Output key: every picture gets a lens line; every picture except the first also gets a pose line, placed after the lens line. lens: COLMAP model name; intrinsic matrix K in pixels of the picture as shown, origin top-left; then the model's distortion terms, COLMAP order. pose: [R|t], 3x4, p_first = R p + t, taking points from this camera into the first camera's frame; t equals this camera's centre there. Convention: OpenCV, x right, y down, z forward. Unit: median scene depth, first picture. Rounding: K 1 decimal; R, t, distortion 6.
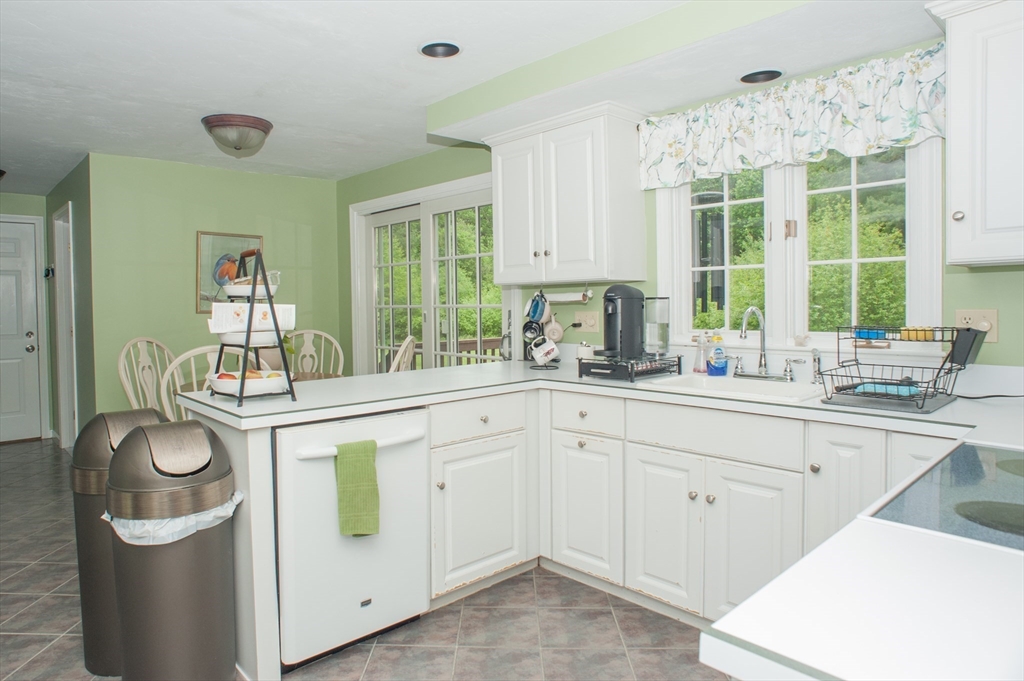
lens RADIAL K [[589.9, 0, 512.0], [0, 589.9, 340.5], [0, 0, 1]] dist [-0.086992, 0.061747]
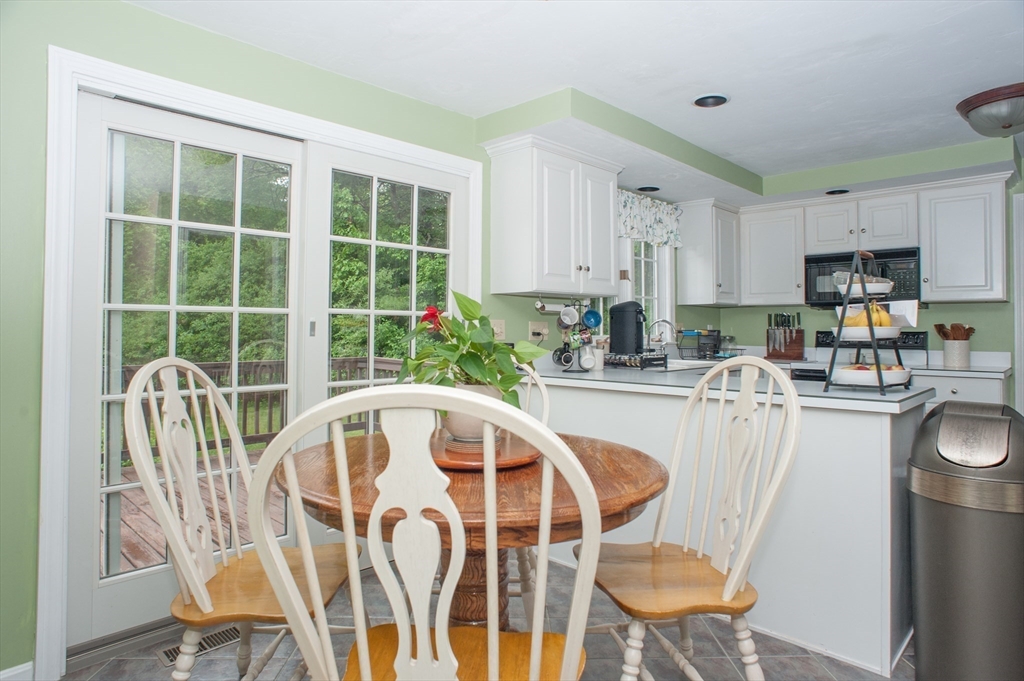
lens RADIAL K [[589.9, 0, 512.0], [0, 589.9, 340.5], [0, 0, 1]] dist [-0.086992, 0.061747]
pose [[0.034051, -0.028498, 0.999014, -1.573453], [0.036817, 0.998951, 0.027241, -0.073426], [-0.998742, 0.035853, 0.035064, 1.563465]]
